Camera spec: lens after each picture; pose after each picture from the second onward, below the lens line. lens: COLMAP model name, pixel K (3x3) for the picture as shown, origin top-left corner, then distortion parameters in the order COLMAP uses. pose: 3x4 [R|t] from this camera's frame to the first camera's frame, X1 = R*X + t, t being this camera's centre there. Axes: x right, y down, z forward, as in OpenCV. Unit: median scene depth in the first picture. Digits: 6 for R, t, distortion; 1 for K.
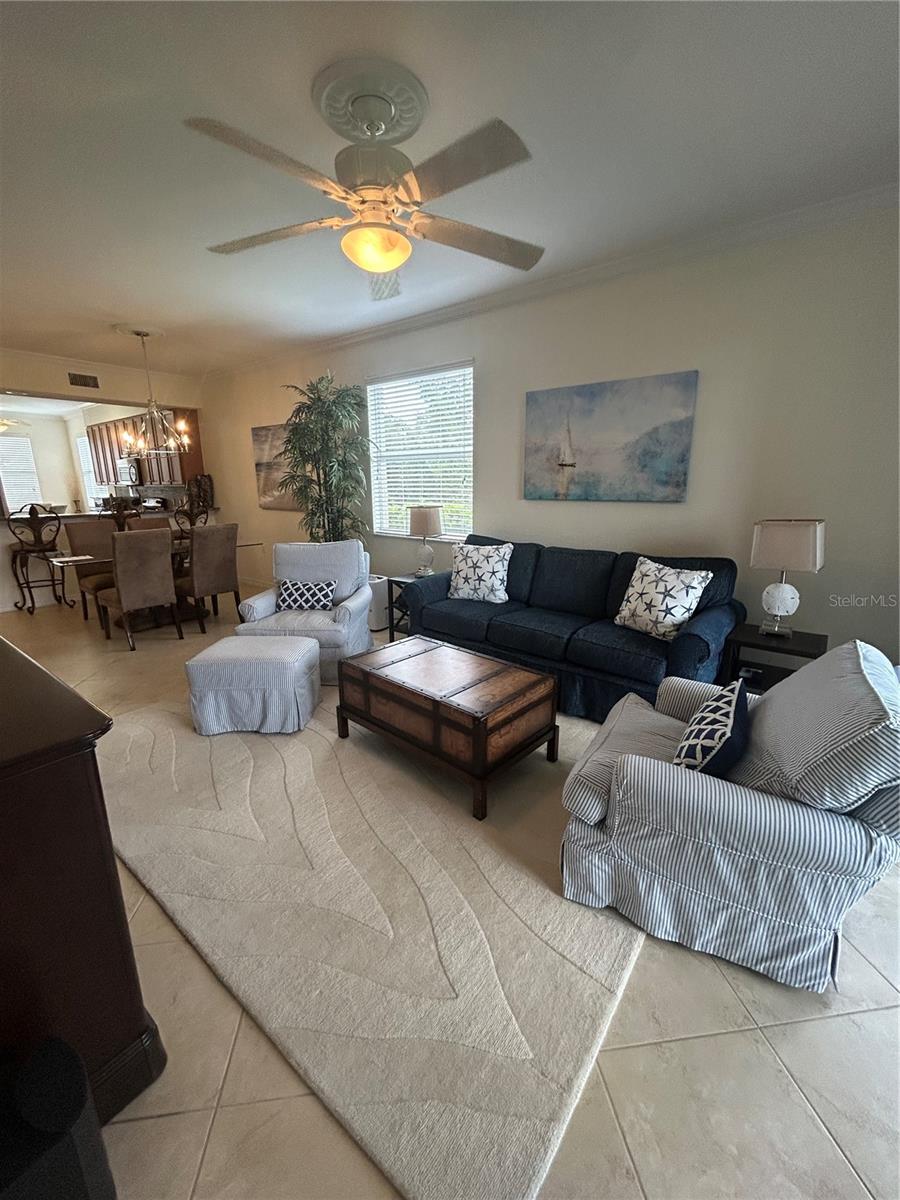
lens RADIAL K [[483.2, 0, 449.8], [0, 483.2, 597.6], [0, 0, 1]] dist [-0.004740, 0.000340]
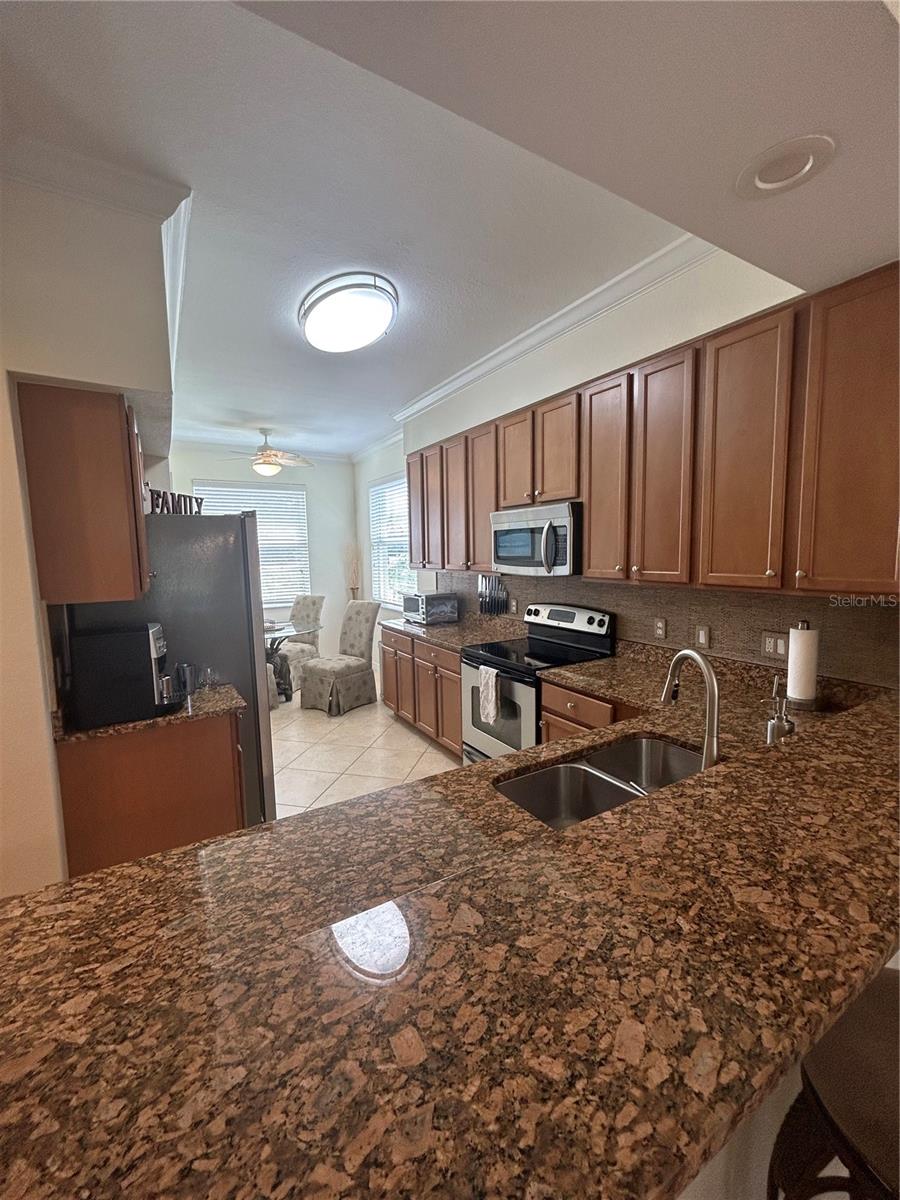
lens RADIAL K [[483.2, 0, 449.8], [0, 483.2, 597.6], [0, 0, 1]] dist [-0.004740, 0.000340]
pose [[0.932106, 0.031339, -0.360827, -1.267009], [-0.079643, 0.989600, -0.119786, -0.362136], [0.353320, 0.140391, 0.924908, 1.376659]]
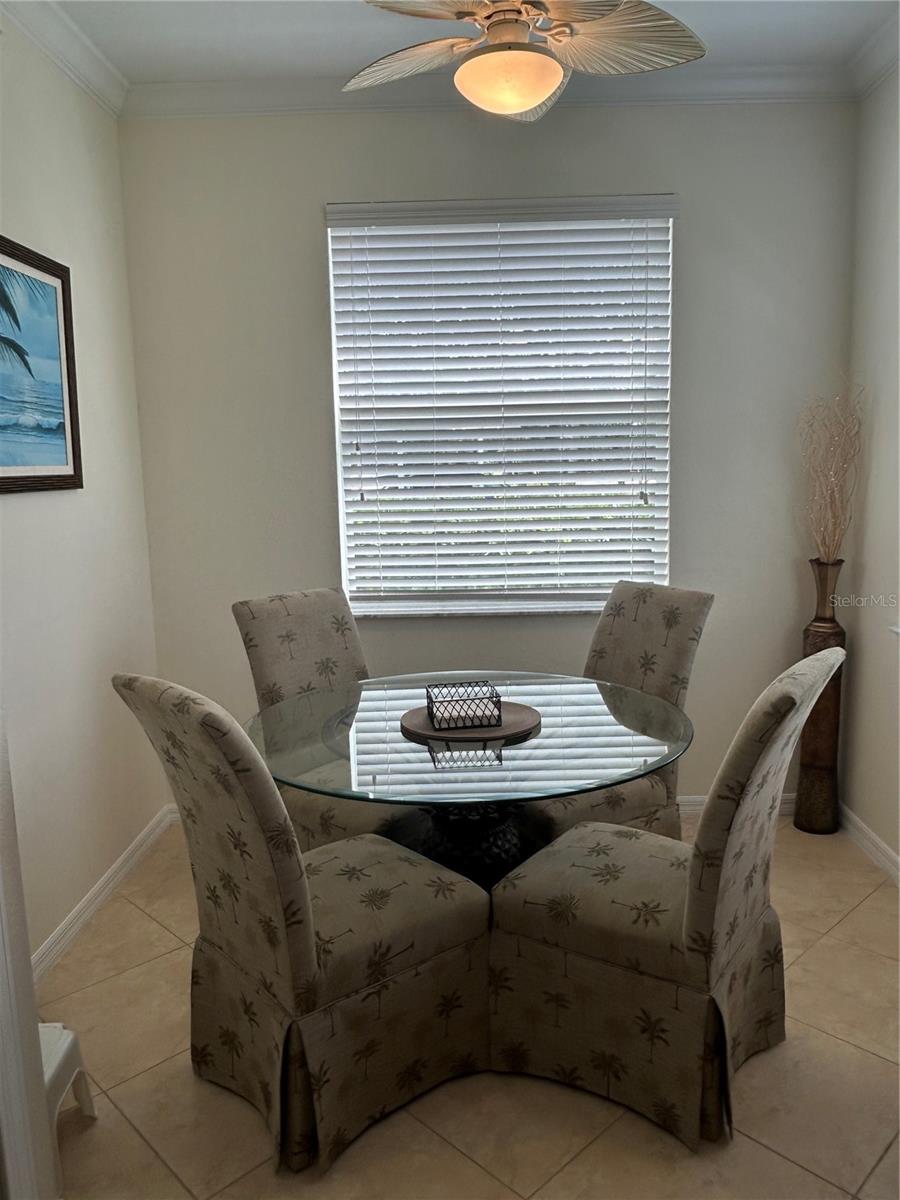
lens RADIAL K [[892.3, 0, 450.0], [0, 892.3, 600.0], [0, 0, 1]] dist [-0.001494, -0.003191]
pose [[0.602390, 0.123850, -0.788535, -1.749981], [-0.174996, 0.984347, 0.020920, -0.496085], [0.778783, 0.125388, 0.614634, 2.046099]]
